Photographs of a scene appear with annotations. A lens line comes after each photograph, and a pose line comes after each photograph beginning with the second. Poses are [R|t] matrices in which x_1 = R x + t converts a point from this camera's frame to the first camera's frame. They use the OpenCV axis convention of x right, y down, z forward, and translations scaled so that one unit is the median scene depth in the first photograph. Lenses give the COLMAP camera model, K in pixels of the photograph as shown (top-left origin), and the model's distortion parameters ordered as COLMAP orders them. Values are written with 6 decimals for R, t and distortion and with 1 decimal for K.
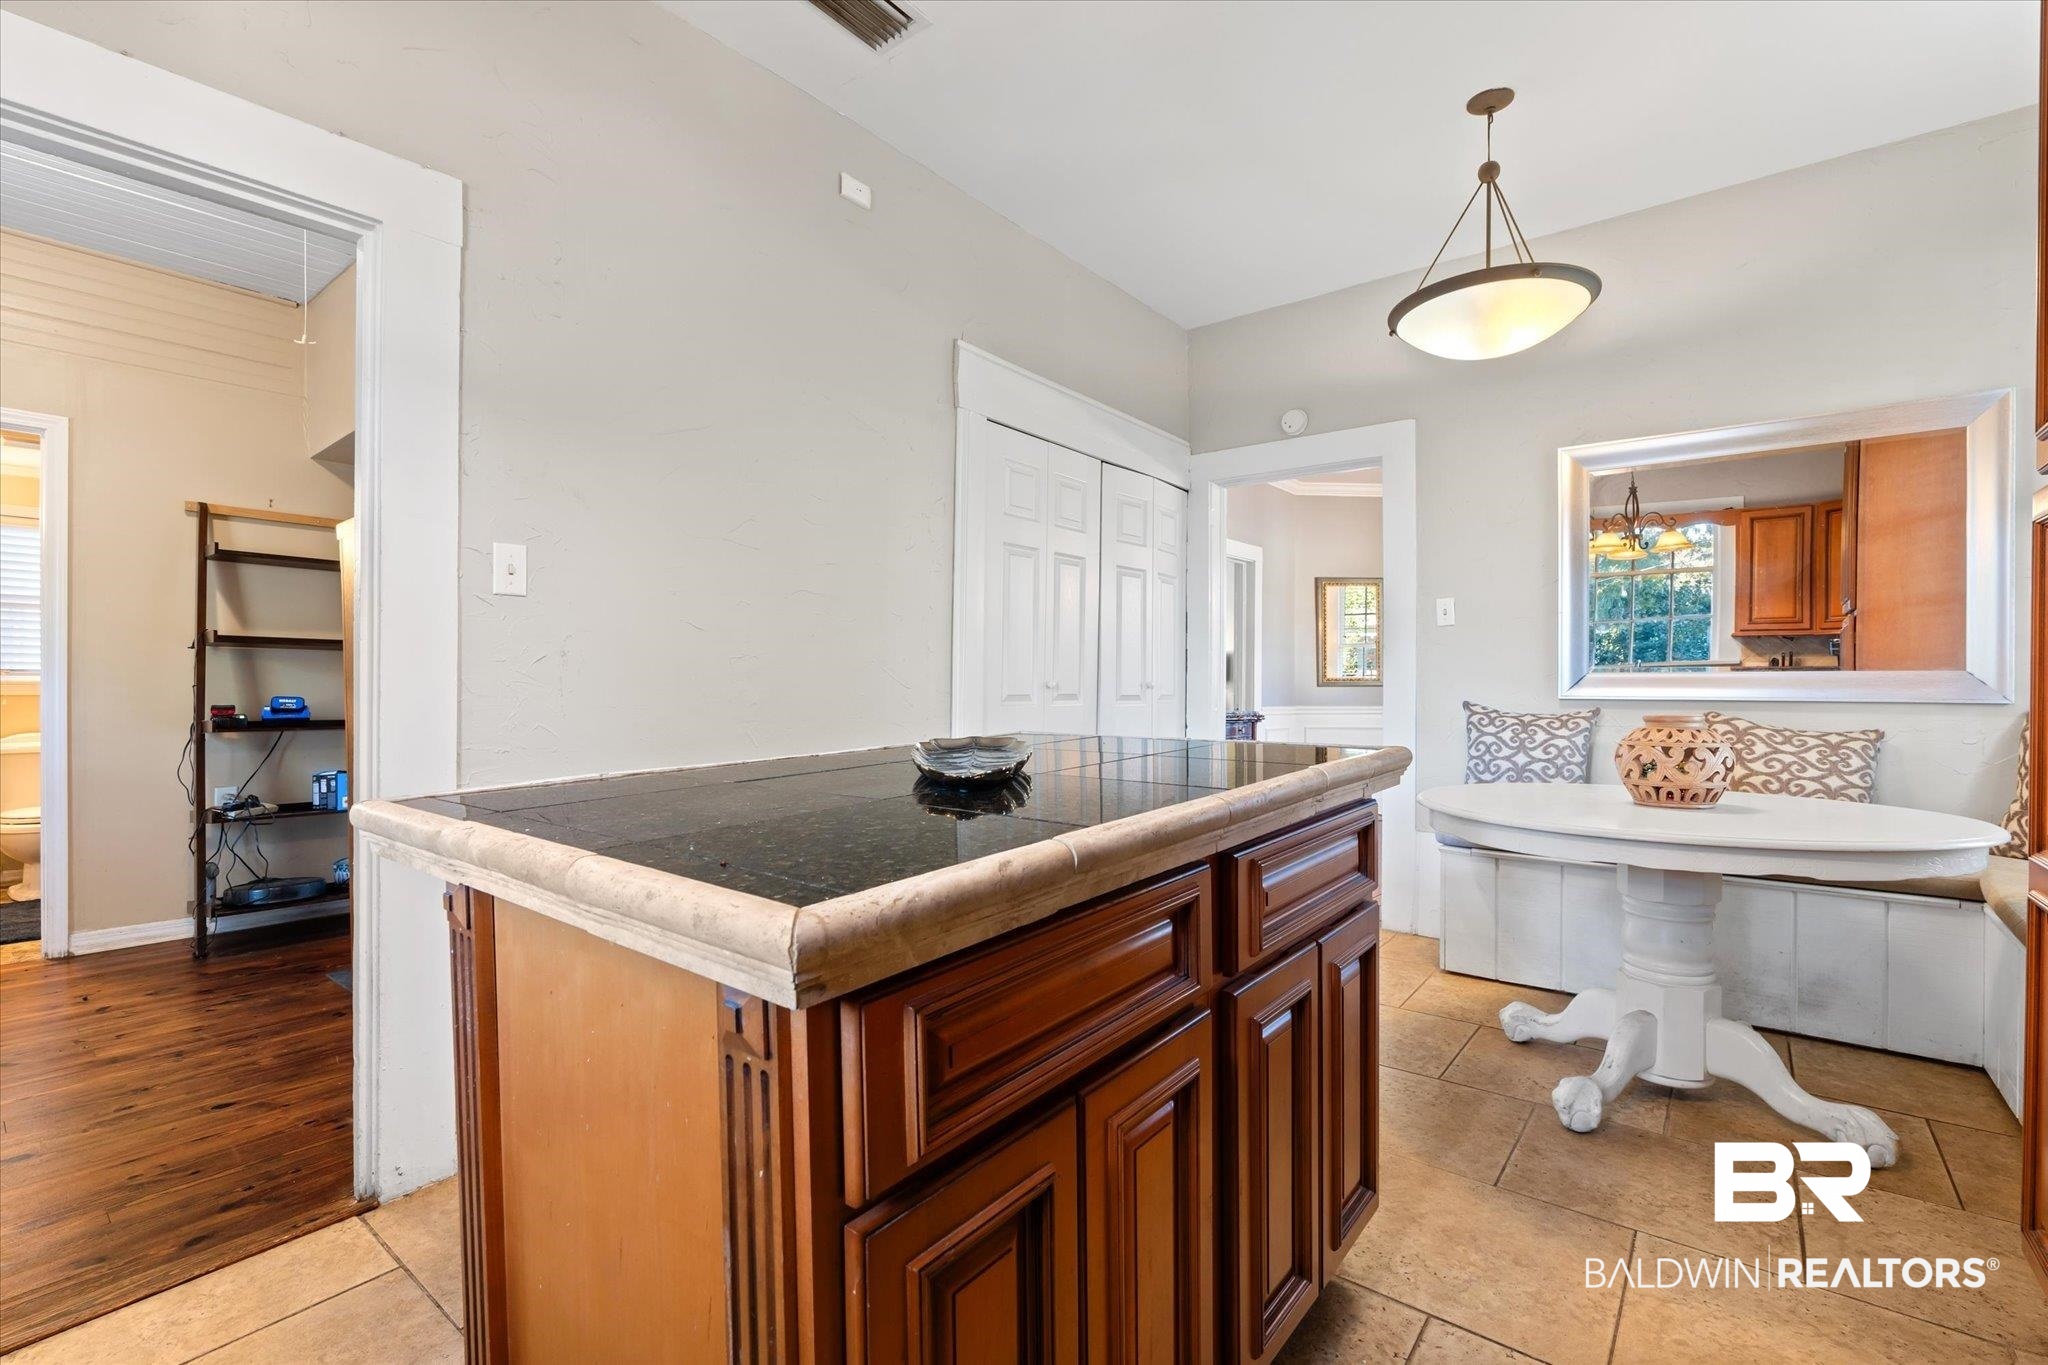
lens RADIAL K [[930.0, 0, 1024.0], [0, 930.0, 682.5], [0, 0, 1]] dist [-0.004094, -0.000521]
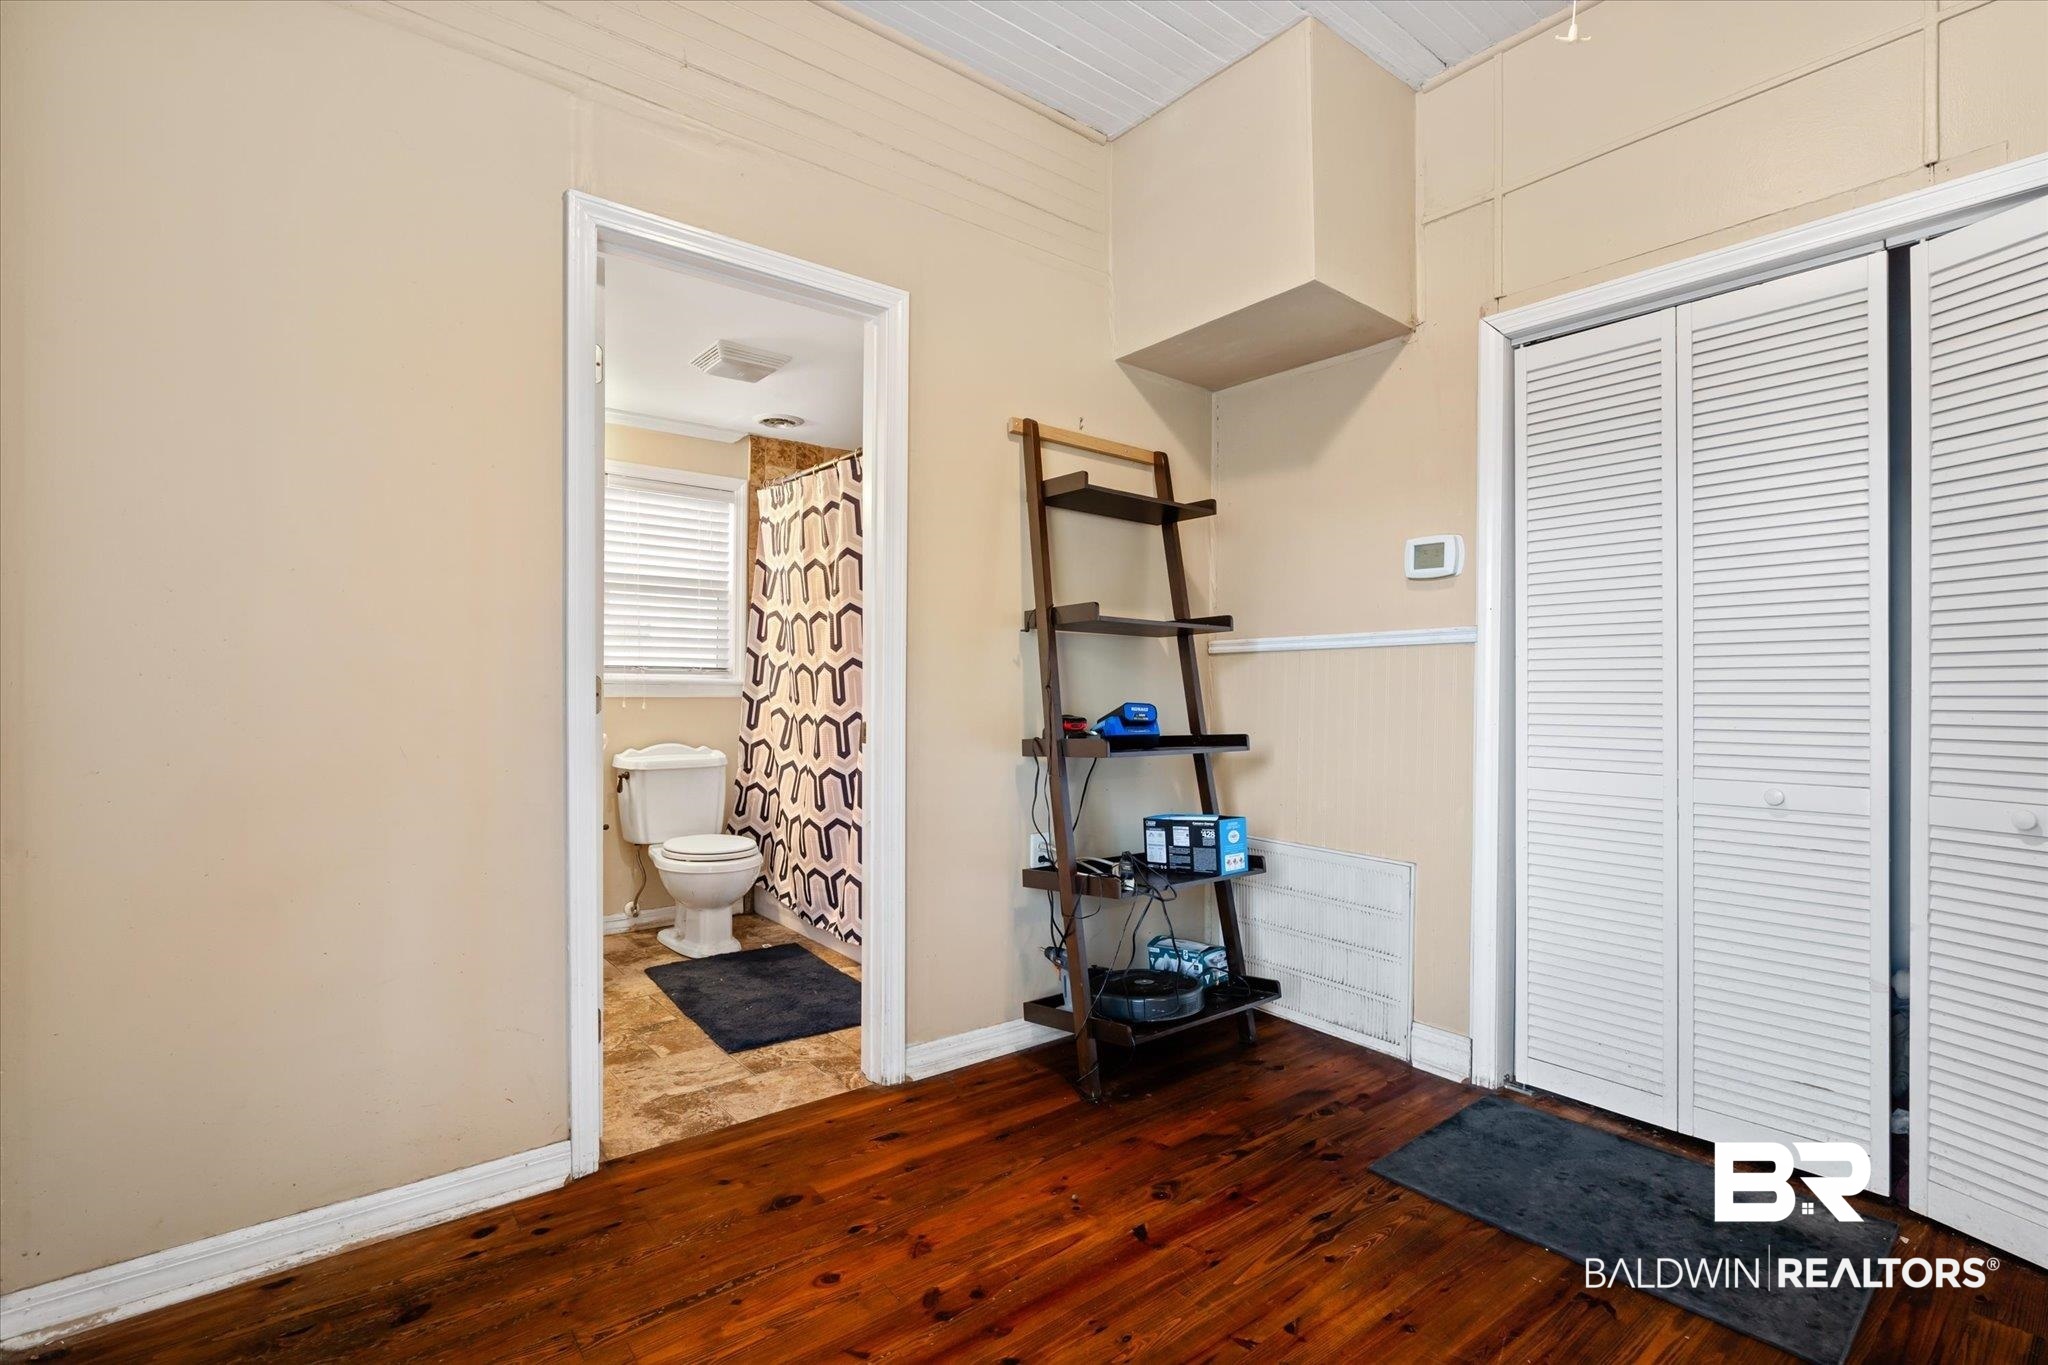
lens RADIAL K [[967.6, 0, 1024.0], [0, 967.6, 682.5], [0, 0, 1]] dist [0.000750, 0.000018]
pose [[0.975550, 0.003685, -0.219748, -0.732162], [-0.004016, 0.999991, -0.001057, 0.000991], [0.219742, 0.001914, 0.975556, 0.297044]]
